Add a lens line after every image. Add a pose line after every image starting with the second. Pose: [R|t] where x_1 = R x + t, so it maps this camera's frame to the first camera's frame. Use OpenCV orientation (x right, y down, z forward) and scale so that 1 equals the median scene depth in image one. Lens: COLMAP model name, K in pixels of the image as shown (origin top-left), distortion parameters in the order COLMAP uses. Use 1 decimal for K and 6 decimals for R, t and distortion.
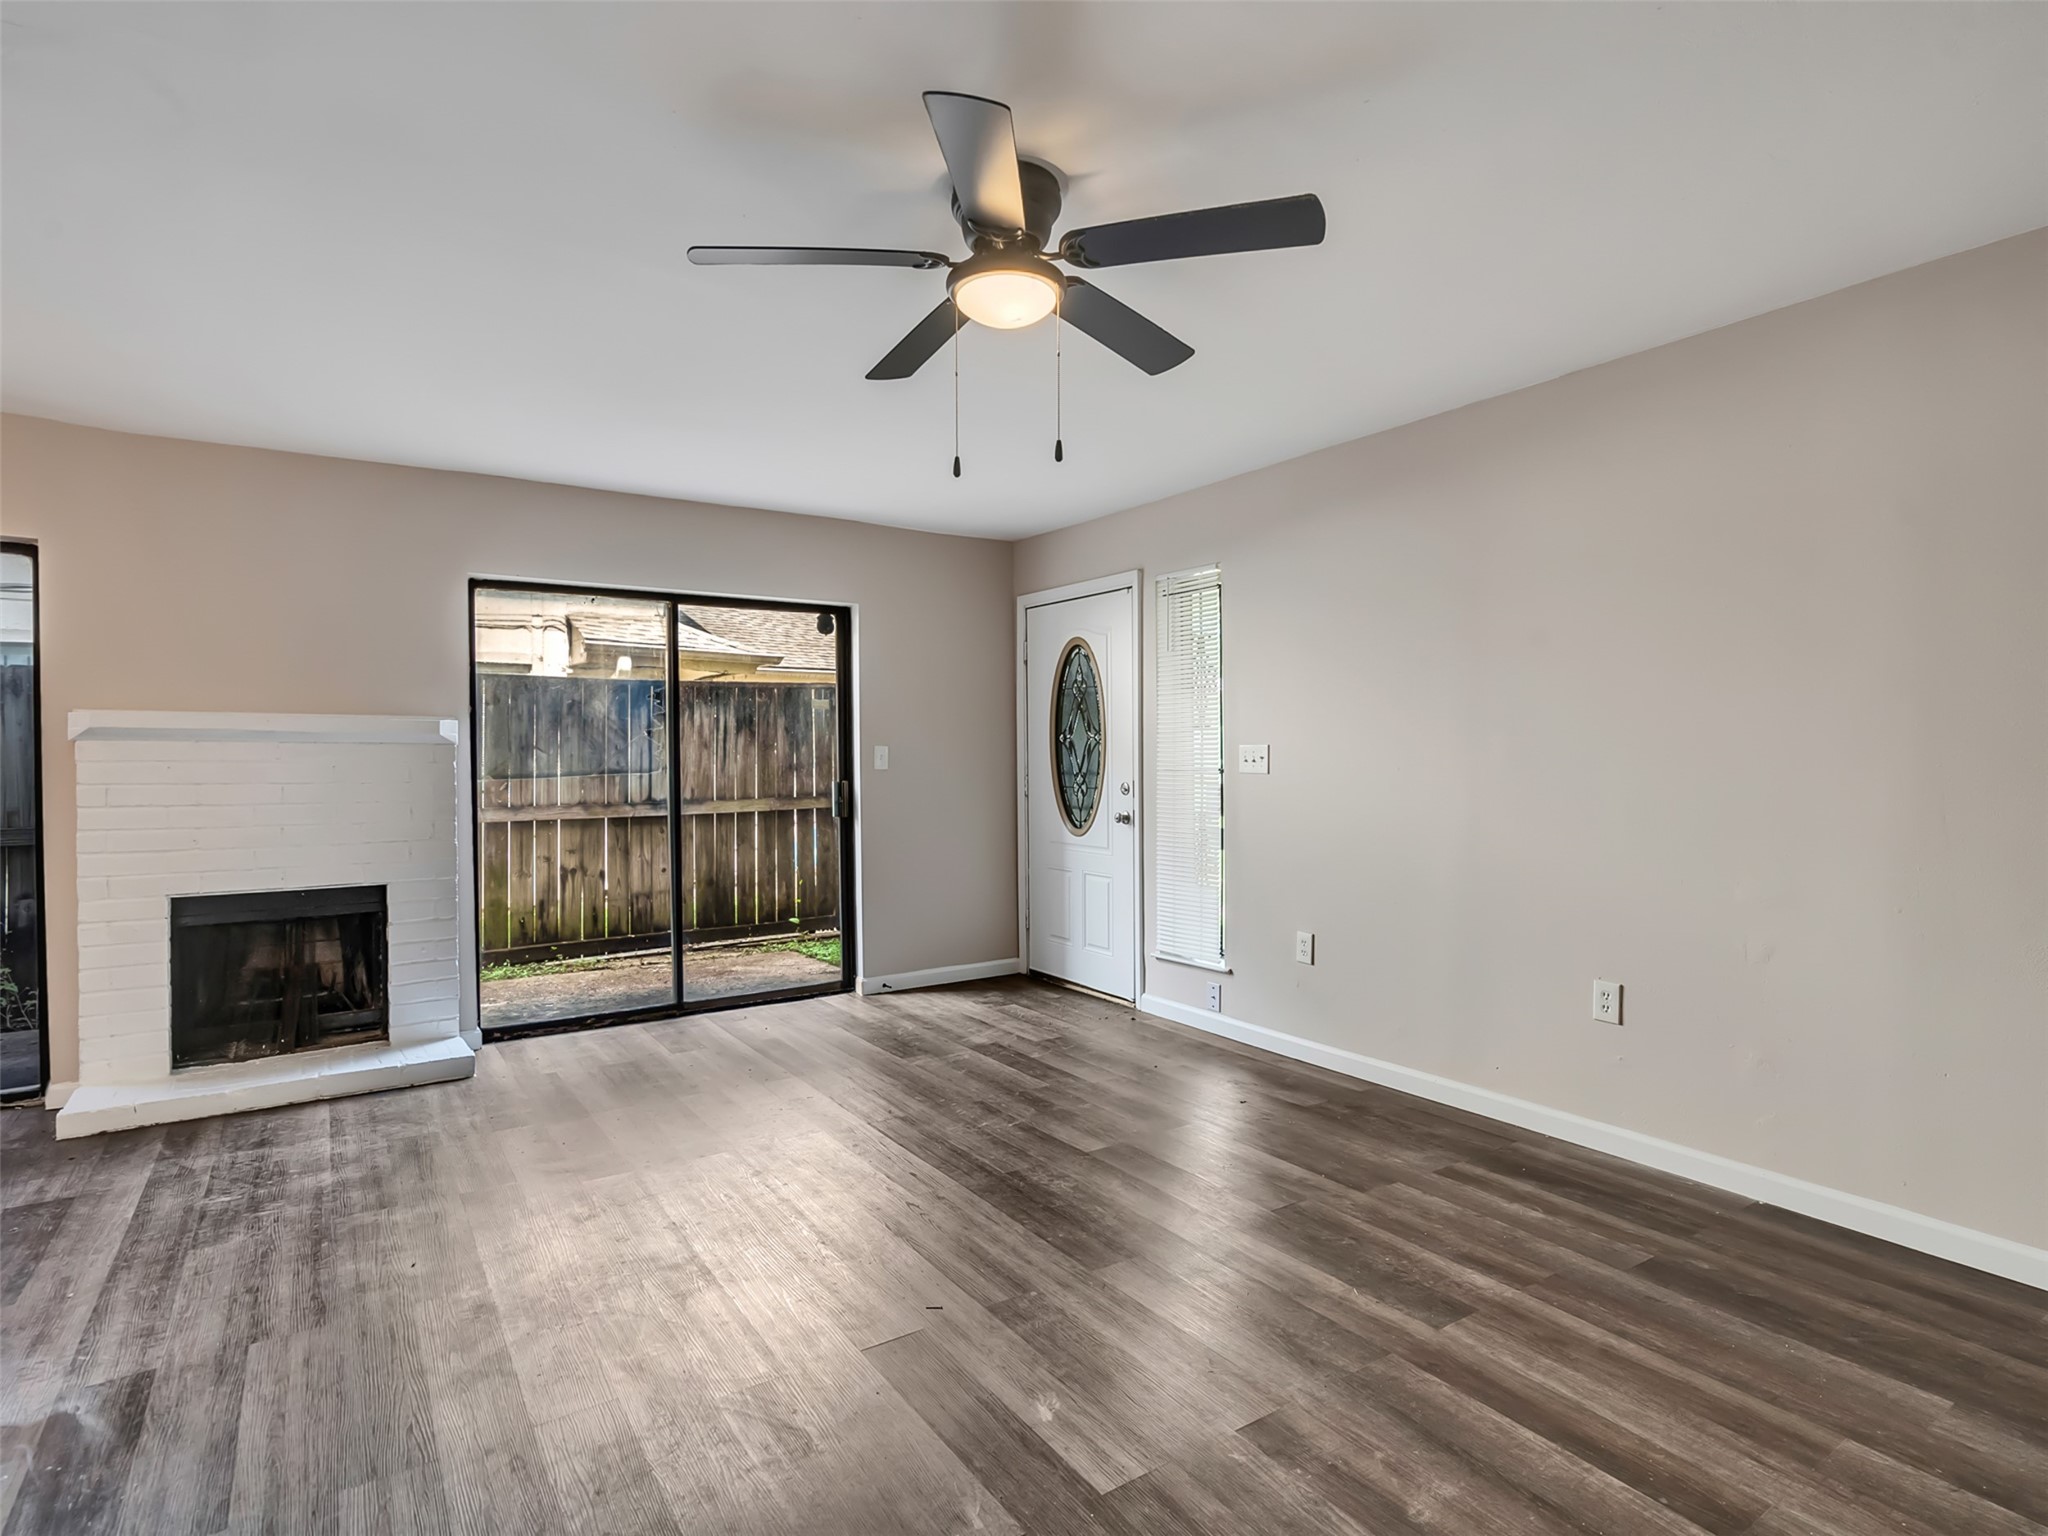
lens RADIAL K [[1050.4, 0, 1013.7], [0, 1050.4, 762.4], [0, 0, 1]] dist [-0.008701, 0.002360]
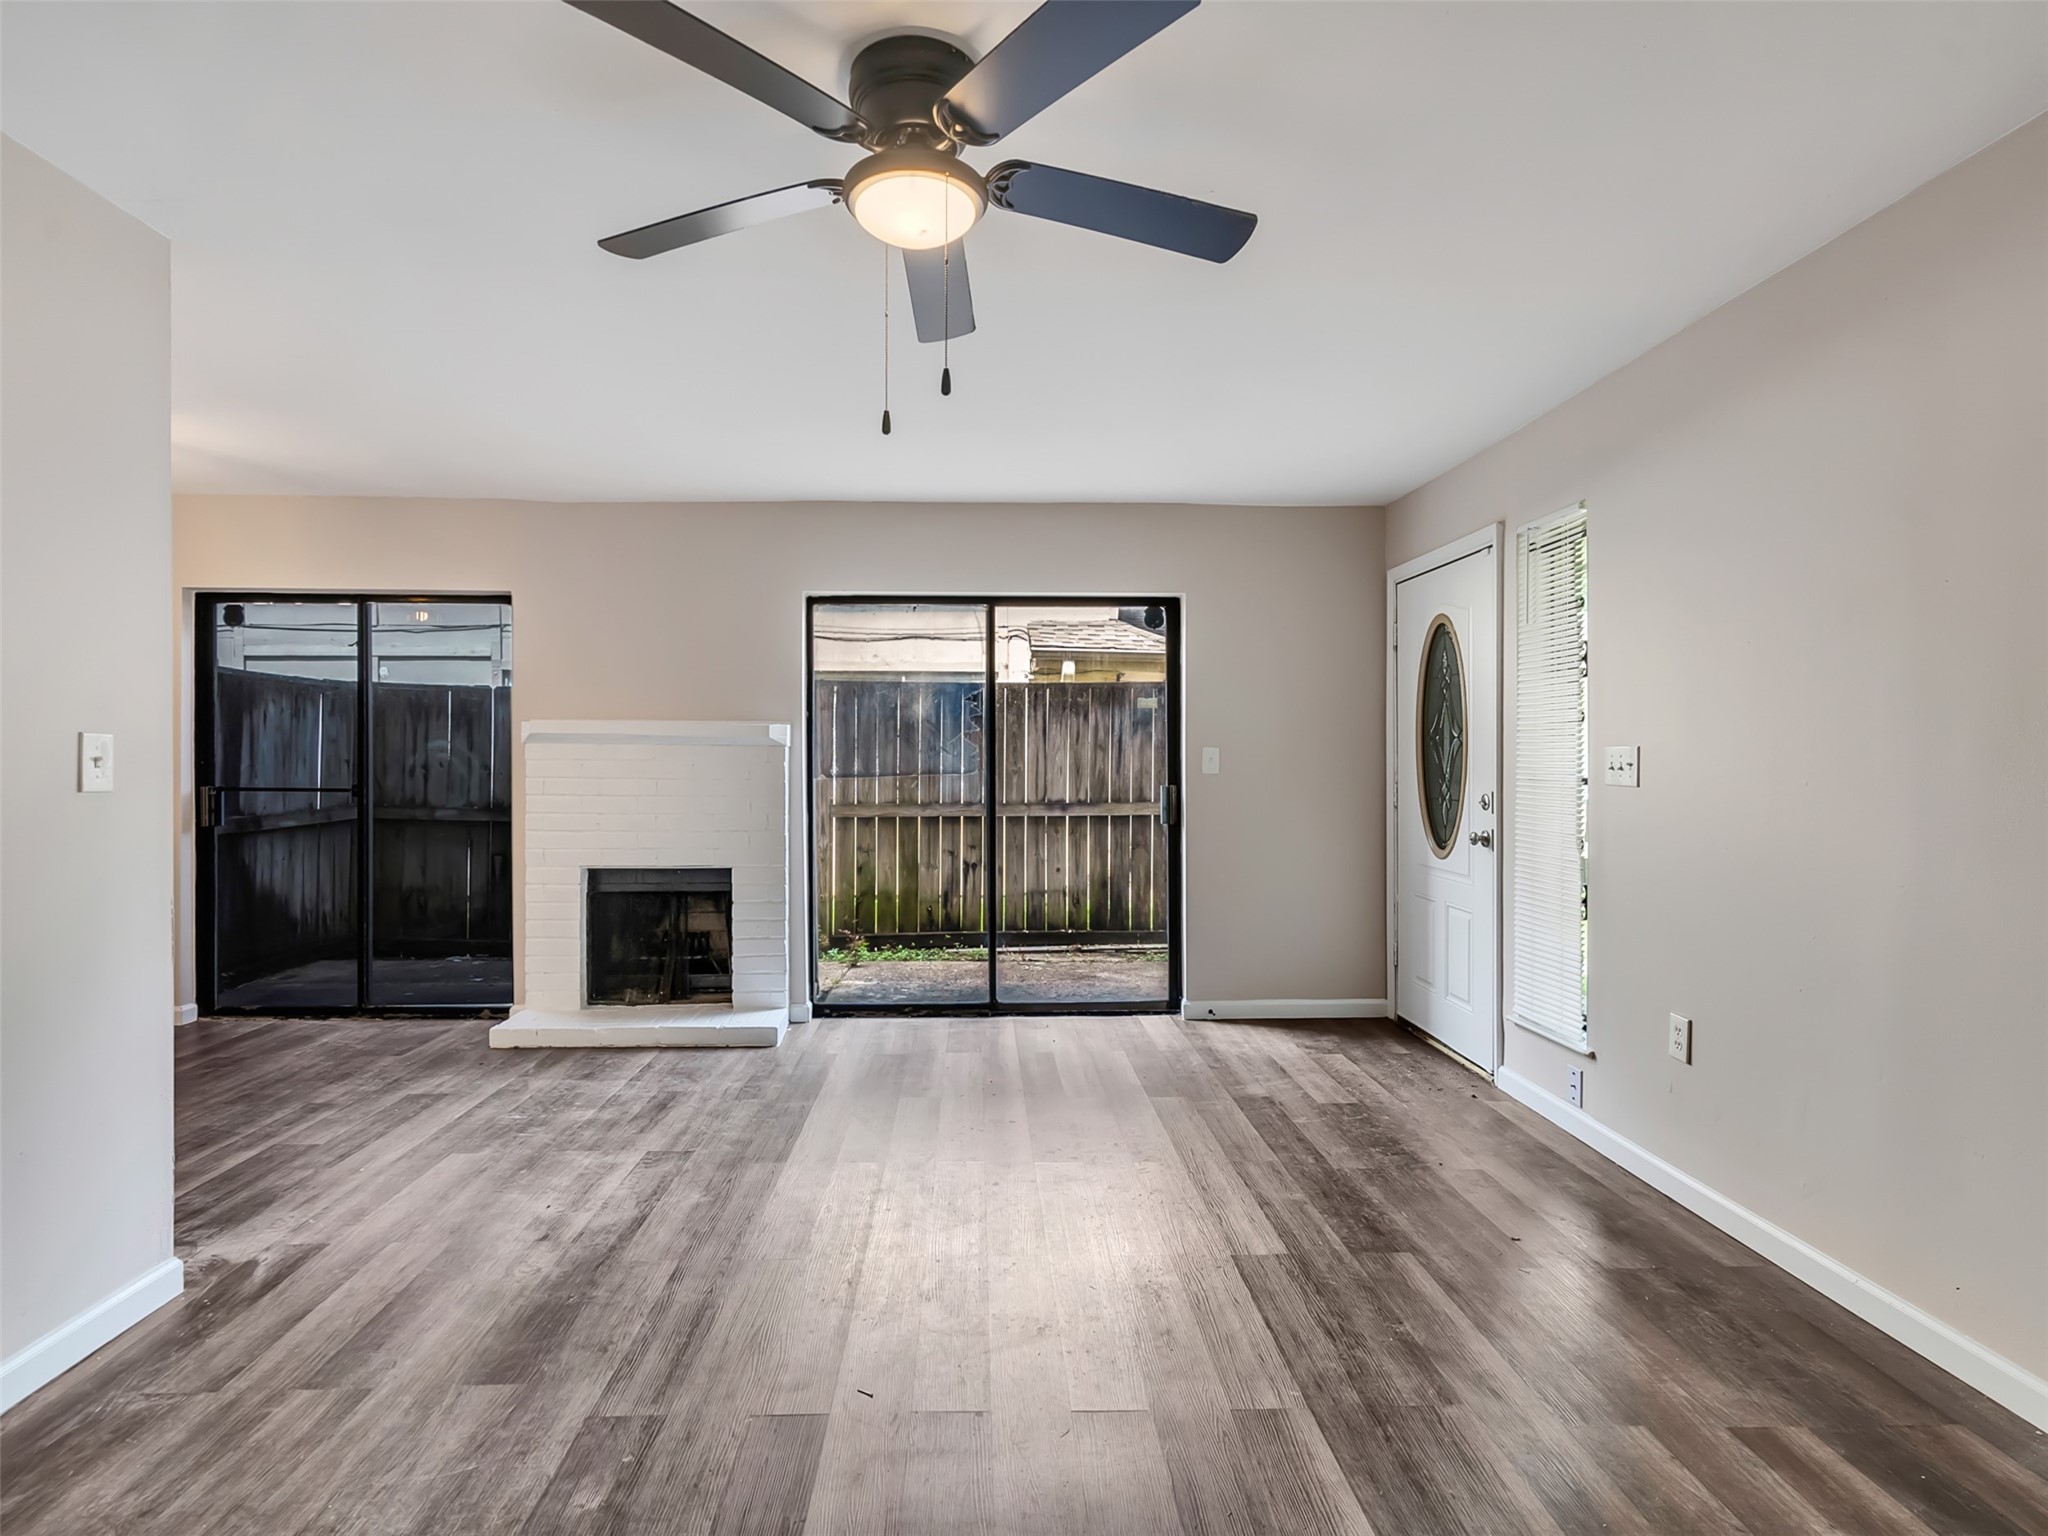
lens RADIAL K [[1050.4, 0, 1011.4], [0, 1050.4, 759.9], [0, 0, 1]] dist [-0.008701, 0.002360]
pose [[0.851341, 0.006580, -0.524572, 0.228737], [-0.008538, 0.999963, -0.001314, -0.002681], [0.524543, 0.005597, 0.851365, 0.153221]]
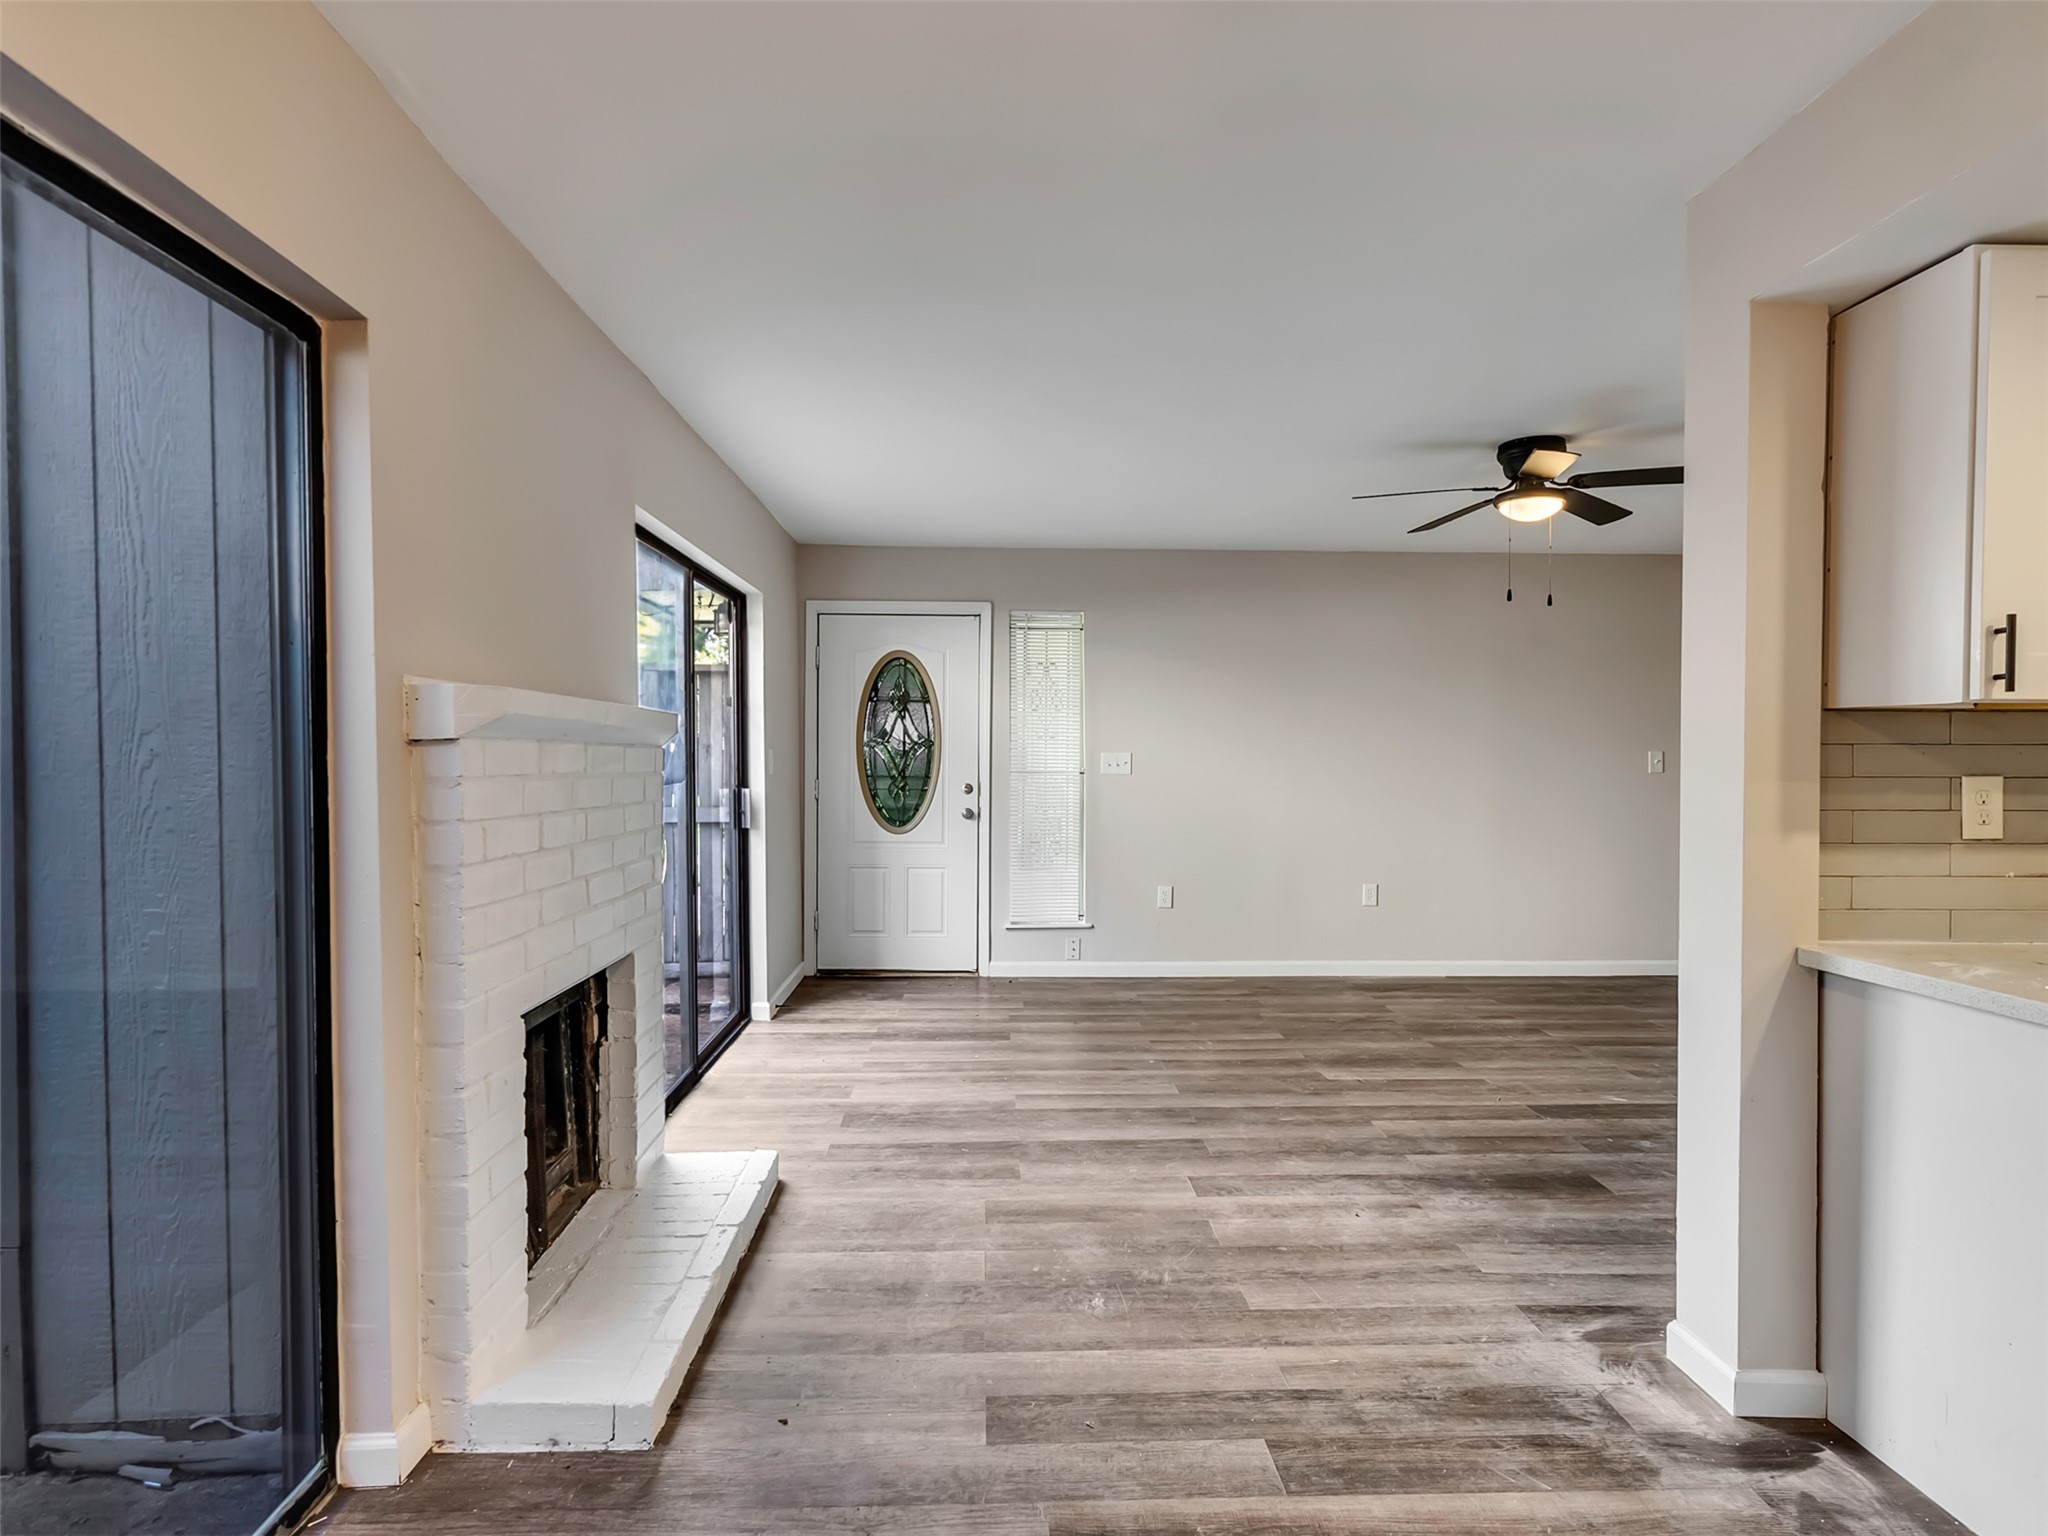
lens RADIAL K [[1050.4, 0, 1003.3], [0, 1050.4, 770.8], [0, 0, 1]] dist [-0.008701, 0.002360]
pose [[0.534632, -0.010045, 0.845026, -0.898898], [0.000627, 0.999934, 0.011489, -0.008611], [-0.845085, -0.005612, 0.534602, 0.372054]]
